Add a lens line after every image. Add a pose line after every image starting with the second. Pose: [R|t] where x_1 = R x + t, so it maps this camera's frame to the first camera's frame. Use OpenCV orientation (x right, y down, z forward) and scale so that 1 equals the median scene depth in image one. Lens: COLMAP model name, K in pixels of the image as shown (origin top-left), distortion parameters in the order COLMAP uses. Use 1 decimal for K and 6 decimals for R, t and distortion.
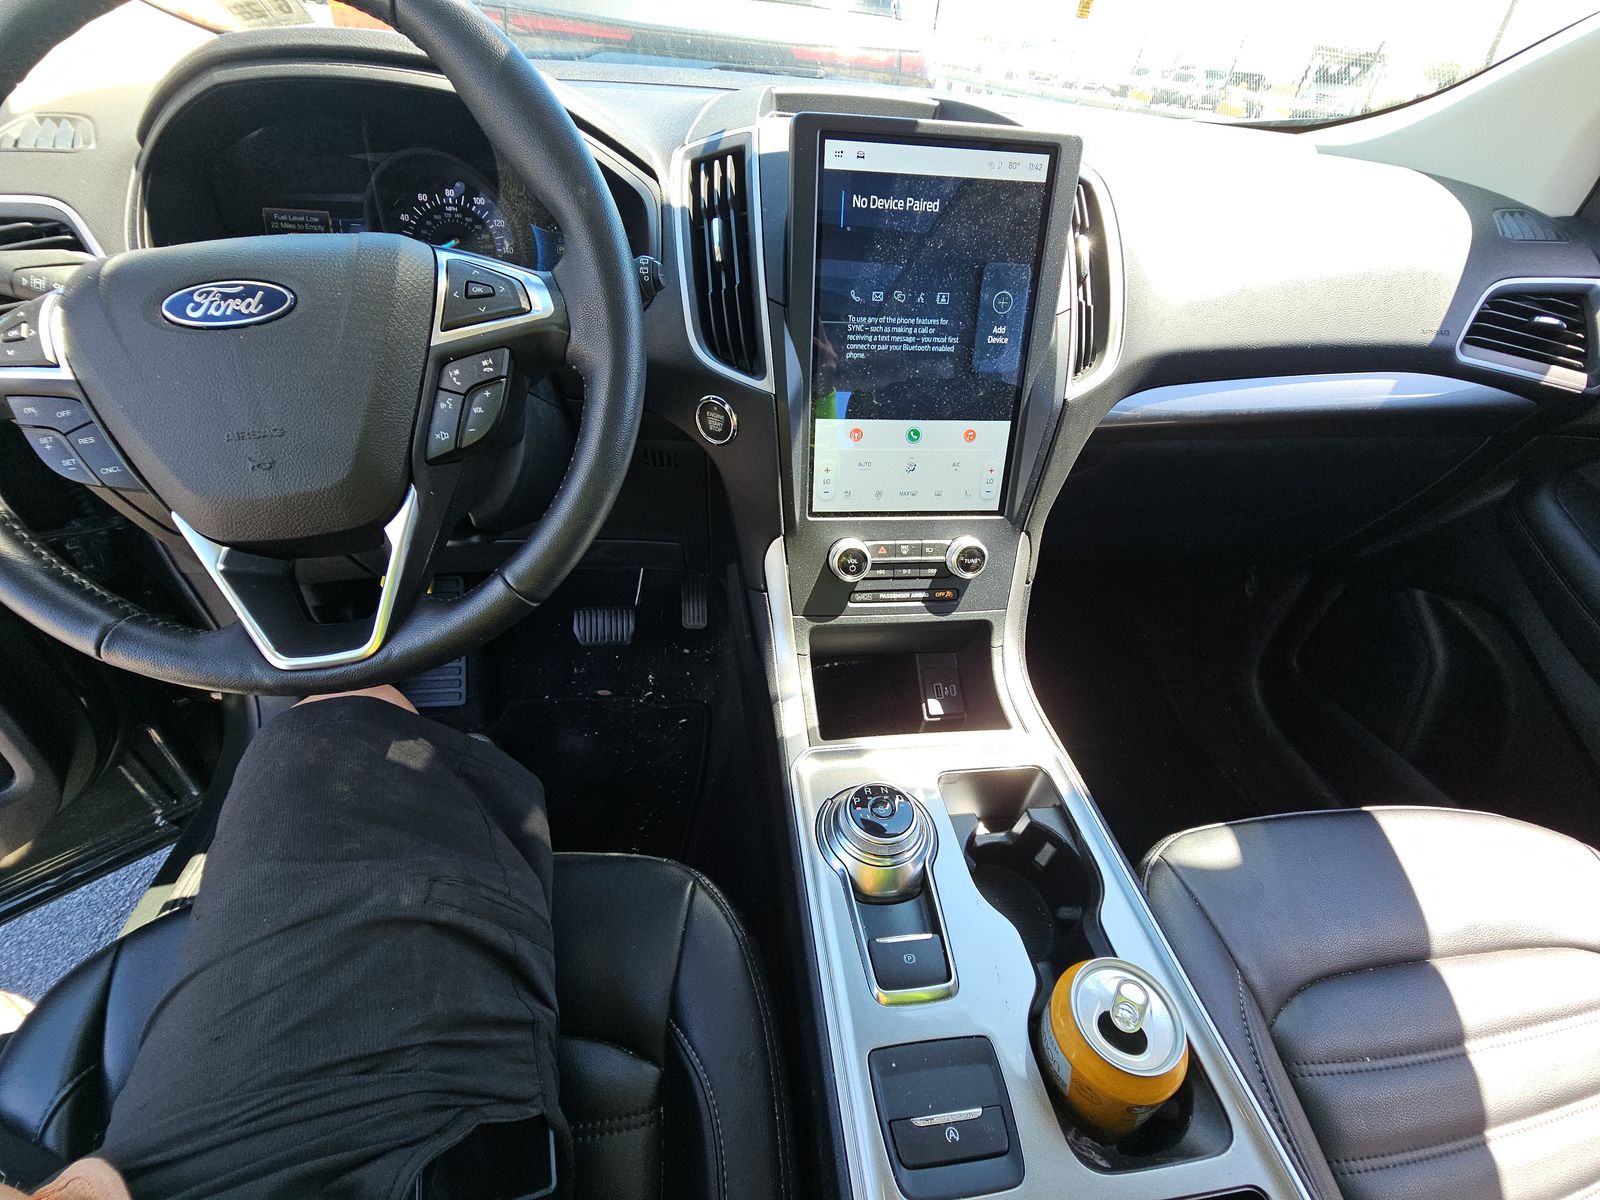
lens RADIAL K [[657.2, 0, 800.0], [0, 657.2, 600.0], [0, 0, 1]] dist [0.015212, -0.009822]
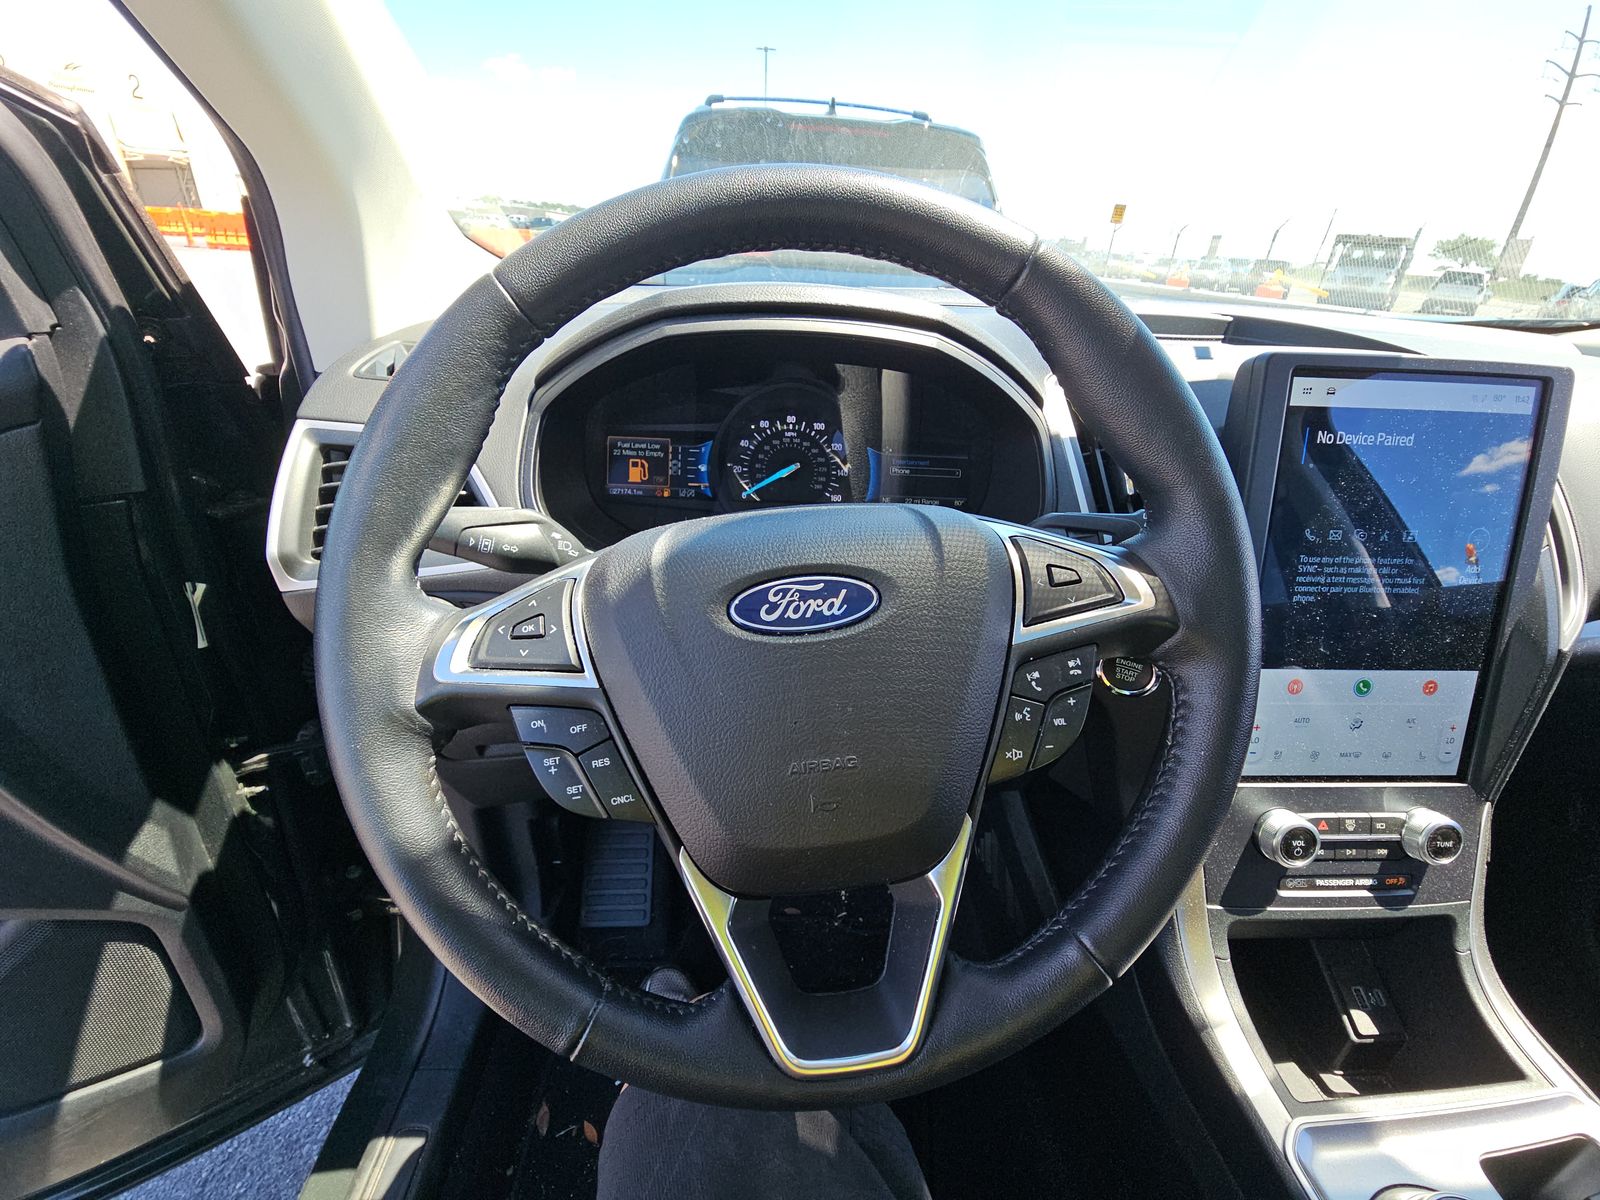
lens RADIAL K [[657.2, 0, 800.0], [0, 657.2, 600.0], [0, 0, 1]] dist [0.015212, -0.009822]
pose [[0.997270, 0.012693, -0.072744, -0.492683], [-0.027717, 0.977431, -0.209427, -0.171363], [0.068444, 0.210871, 0.975115, 0.126405]]
